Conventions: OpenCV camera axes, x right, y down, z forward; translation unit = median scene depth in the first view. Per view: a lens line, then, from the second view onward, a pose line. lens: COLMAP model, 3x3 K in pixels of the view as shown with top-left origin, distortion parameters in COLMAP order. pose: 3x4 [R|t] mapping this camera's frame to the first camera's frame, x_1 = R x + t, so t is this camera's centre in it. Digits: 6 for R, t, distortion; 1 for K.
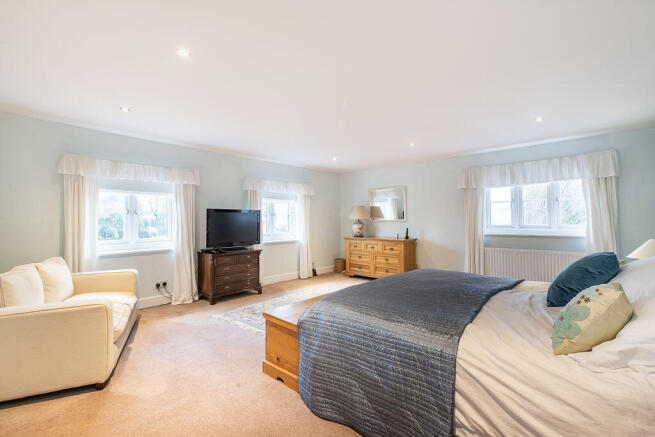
lens RADIAL K [[303.5, 0, 325.2], [0, 303.5, 217.6], [0, 0, 1]] dist [0.000616, 0.000128]
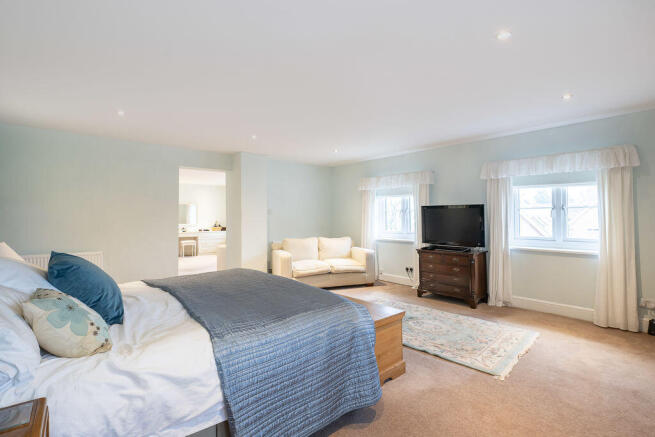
lens RADIAL K [[303.5, 0, 325.7], [0, 303.5, 217.1], [0, 0, 1]] dist [0.000616, 0.000128]
pose [[-0.111723, 0.004292, -0.993730, 0.656847], [0.009621, 0.999948, 0.003237, 0.003133], [0.993693, -0.009199, -0.111759, 0.737470]]
